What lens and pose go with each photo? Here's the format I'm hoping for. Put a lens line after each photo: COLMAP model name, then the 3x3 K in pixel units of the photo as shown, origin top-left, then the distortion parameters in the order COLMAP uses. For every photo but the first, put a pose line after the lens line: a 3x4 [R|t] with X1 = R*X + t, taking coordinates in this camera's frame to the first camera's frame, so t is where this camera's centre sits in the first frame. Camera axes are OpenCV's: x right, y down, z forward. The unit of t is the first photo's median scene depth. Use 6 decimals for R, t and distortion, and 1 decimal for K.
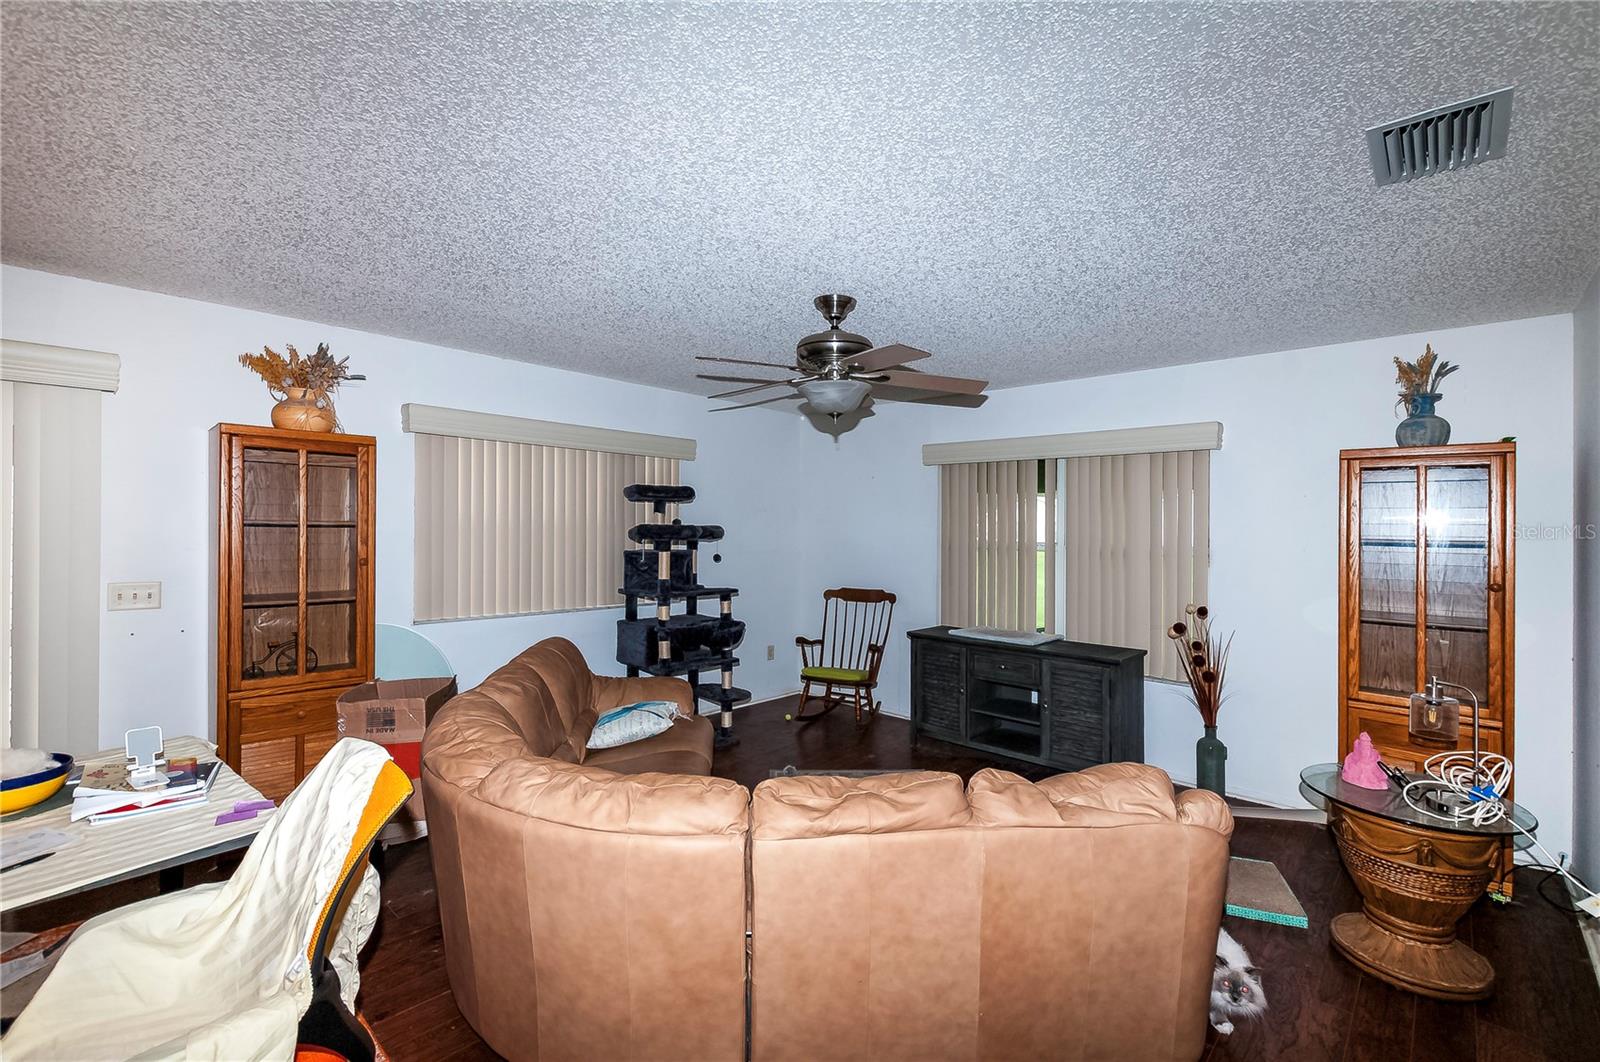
lens RADIAL K [[703.8, 0, 801.7], [0, 703.8, 524.5], [0, 0, 1]] dist [-0.001137, 0.000136]
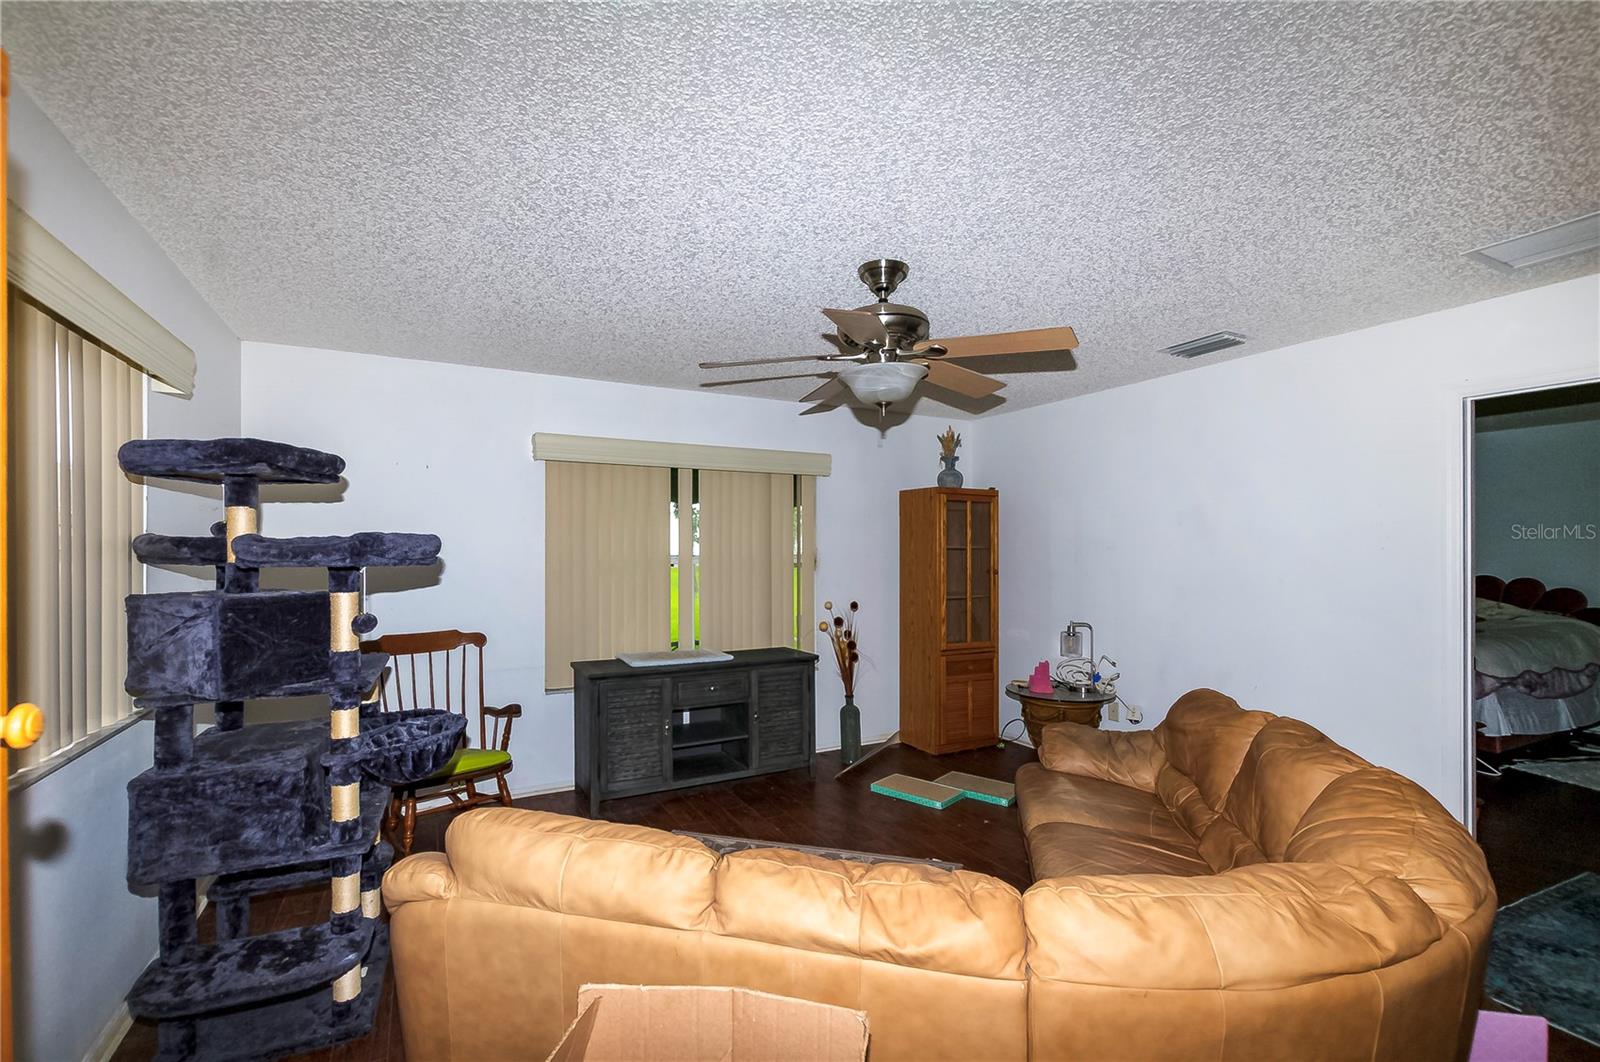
lens RADIAL K [[687.1, 0, 800.0], [0, 687.1, 531.0], [0, 0, 1]] dist [-0.000606, -0.000148]
pose [[0.346895, 0.009986, 0.937851, -0.715768], [0.002421, 0.999930, -0.011543, 0.005441], [-0.937901, 0.006275, 0.346847, 0.769227]]
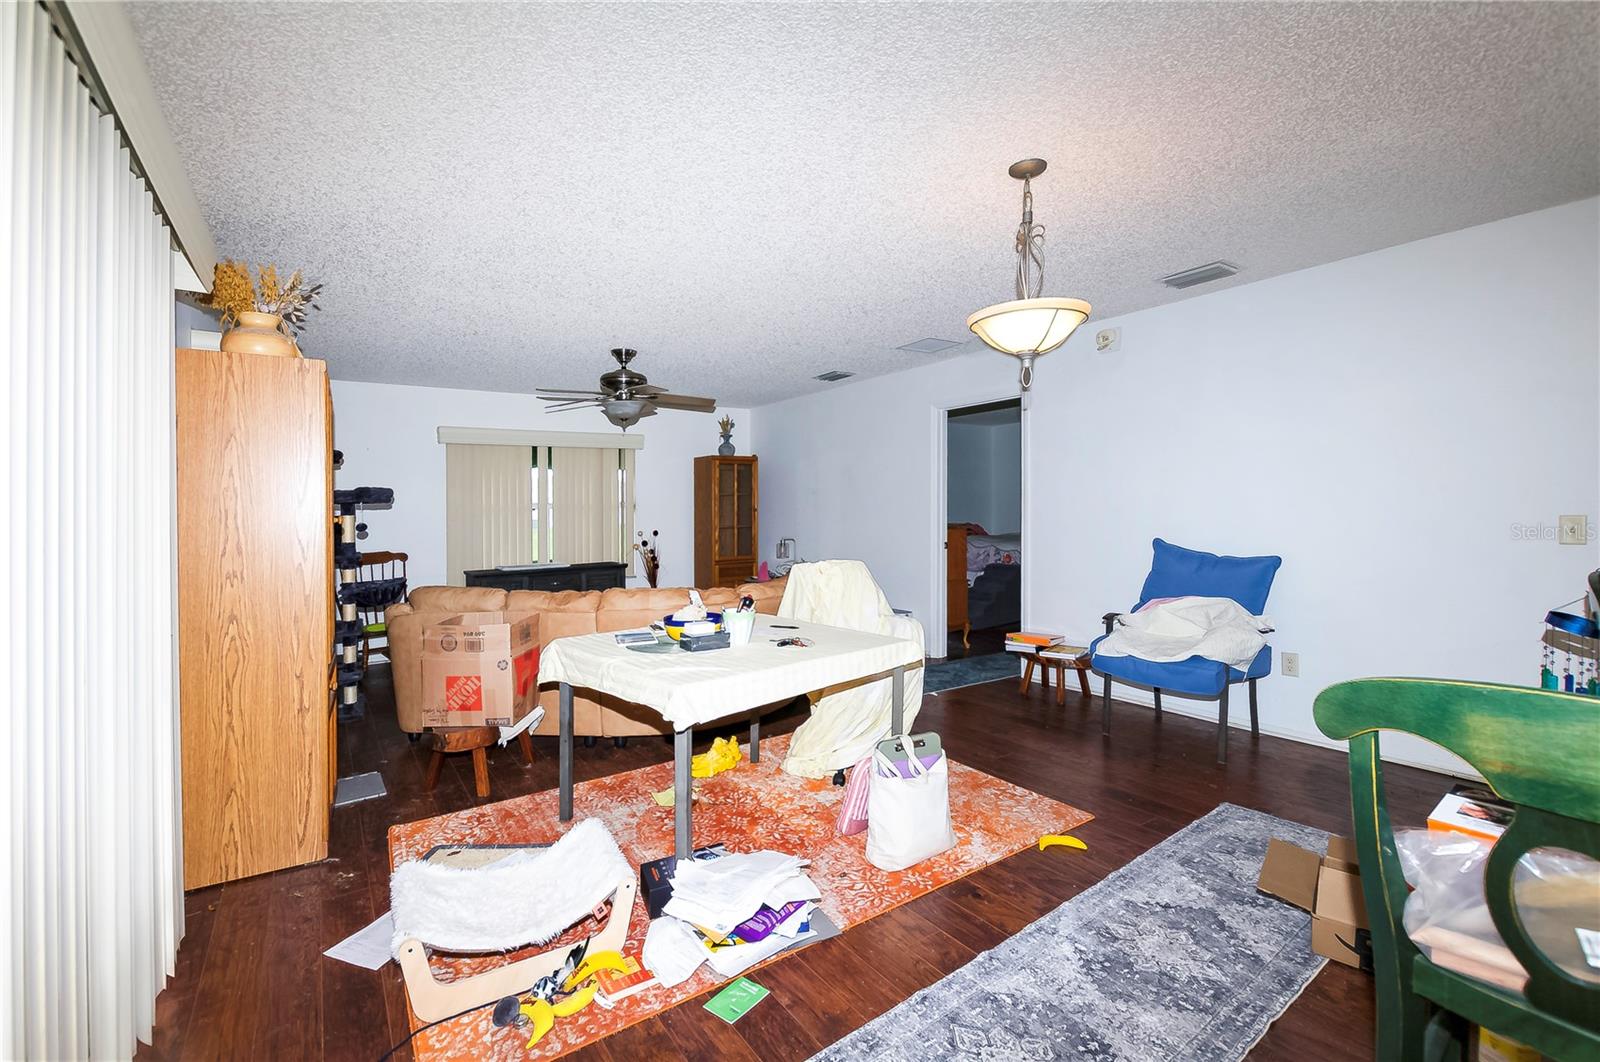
lens RADIAL K [[700.2, 0, 798.3], [0, 700.2, 493.8], [0, 0, 1]] dist [-0.001323, -0.000141]
pose [[0.222290, -0.000310, 0.974981, -1.431321], [0.023185, 0.999719, -0.004969, 0.039998], [-0.974705, 0.023710, 0.222235, 0.208602]]
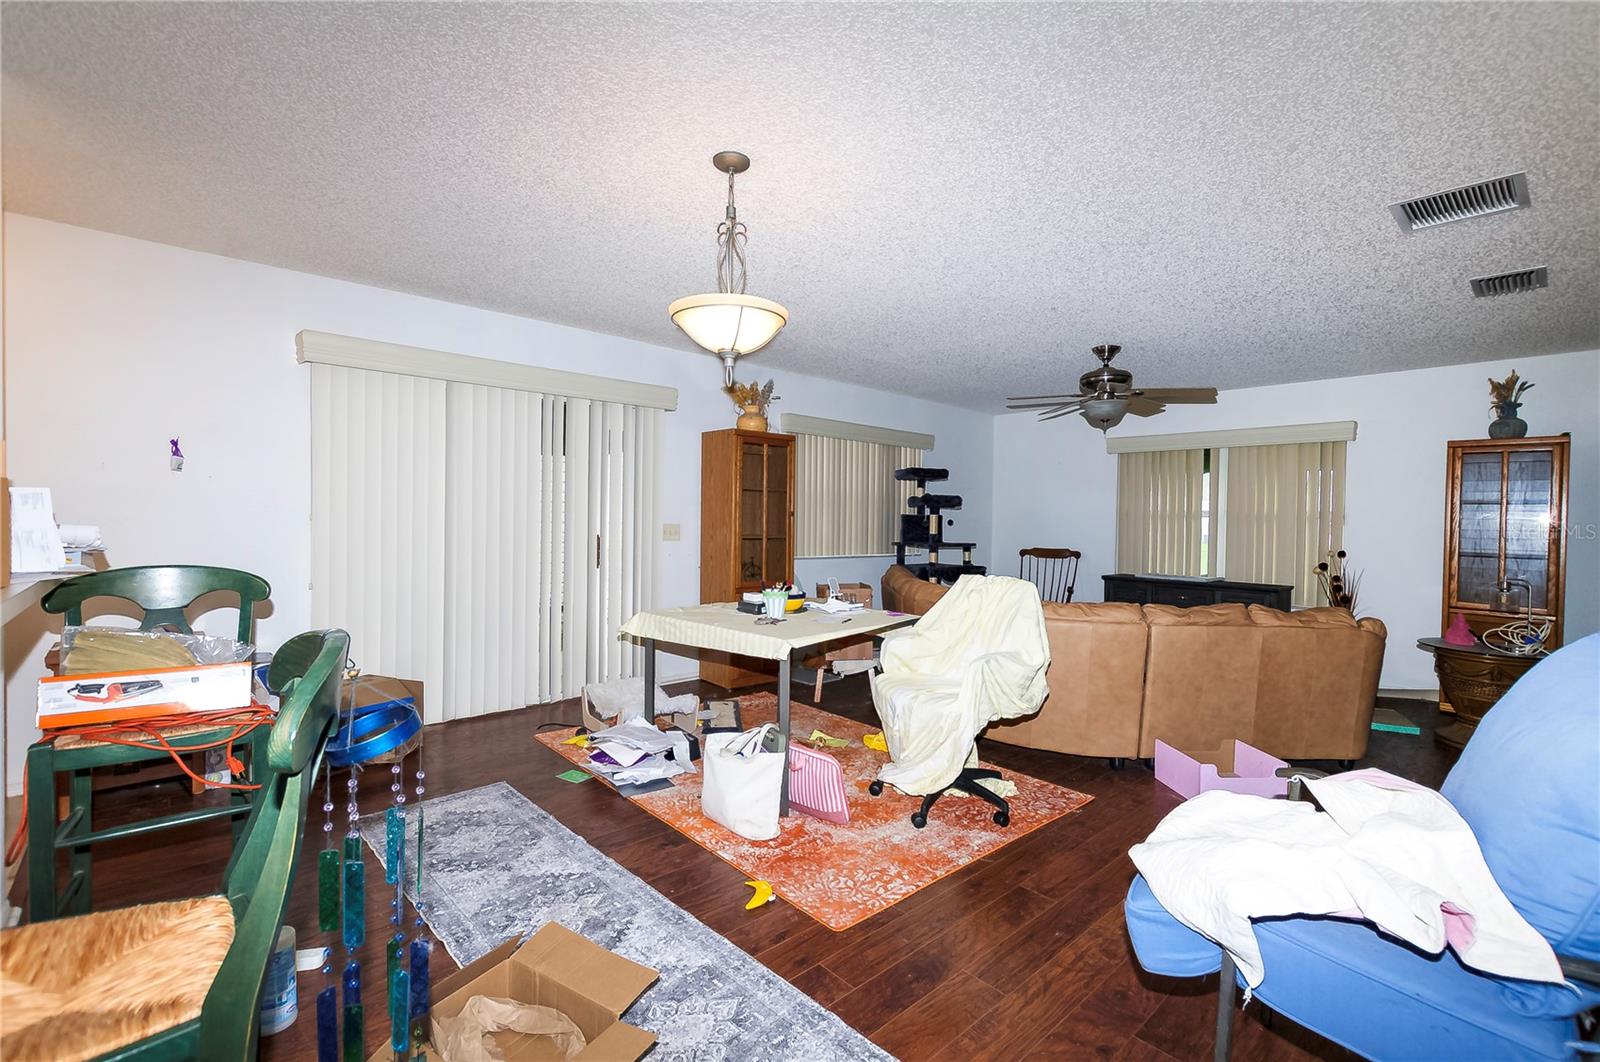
lens RADIAL K [[699.2, 0, 800.0], [0, 699.2, 531.0], [0, 0, 1]] dist [-0.000911, -0.000376]
pose [[0.996127, 0.006193, -0.087710, -0.471602], [-0.004299, 0.999754, 0.021759, 0.058440], [0.087823, -0.021298, 0.995908, -0.599537]]
